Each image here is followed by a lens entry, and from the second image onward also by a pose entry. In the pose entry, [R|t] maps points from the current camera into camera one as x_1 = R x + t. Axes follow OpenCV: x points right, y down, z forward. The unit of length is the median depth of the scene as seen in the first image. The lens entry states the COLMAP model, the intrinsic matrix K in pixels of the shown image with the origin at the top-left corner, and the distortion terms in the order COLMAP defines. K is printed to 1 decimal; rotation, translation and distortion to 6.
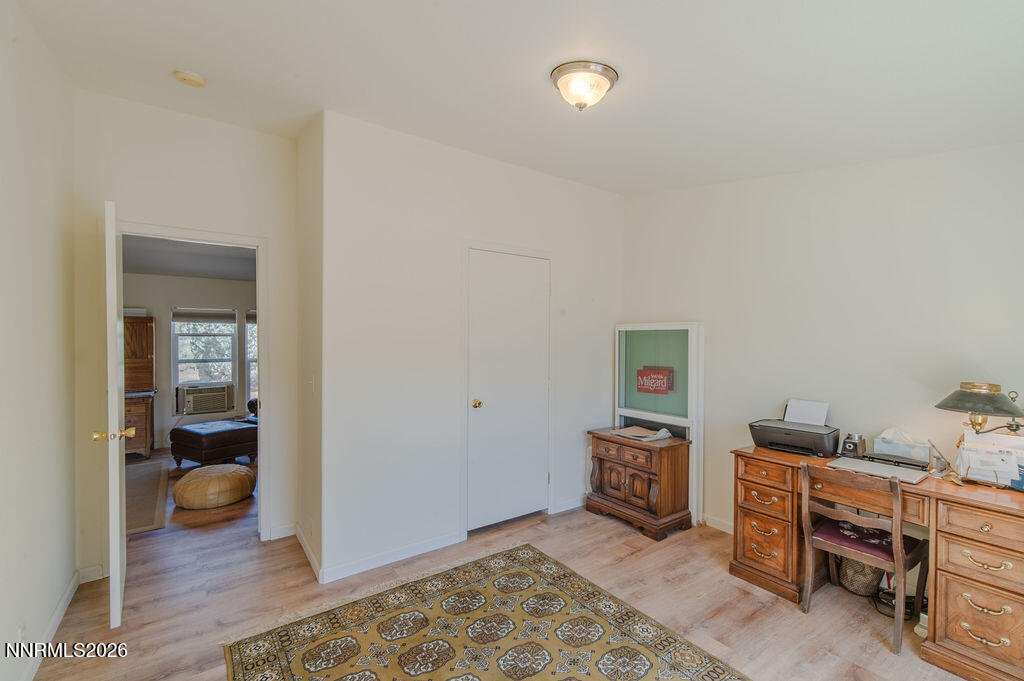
lens RADIAL K [[459.0, 0, 512.0], [0, 459.0, 340.5], [0, 0, 1]] dist [0.001002, -0.000038]
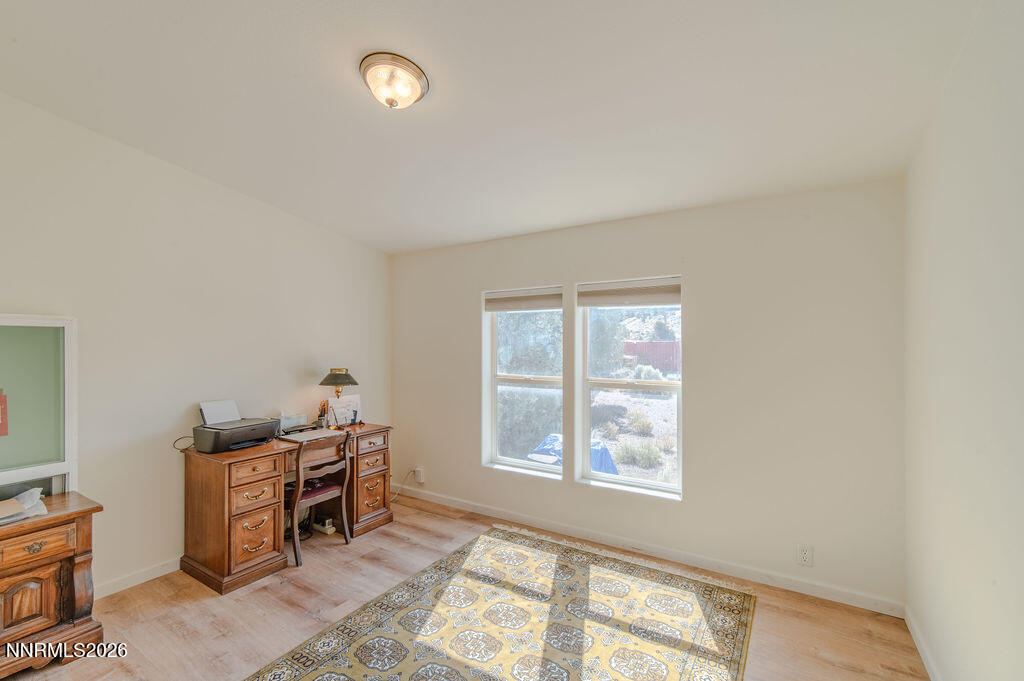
lens RADIAL K [[440.8, 0, 514.0], [0, 440.8, 344.1], [0, 0, 1]] dist [0.008659, -0.000088]
pose [[-0.395471, 0.003690, 0.918471, -0.693115], [0.008371, 0.999965, -0.000413, 0.010195], [-0.918440, 0.007525, -0.395488, 0.974207]]
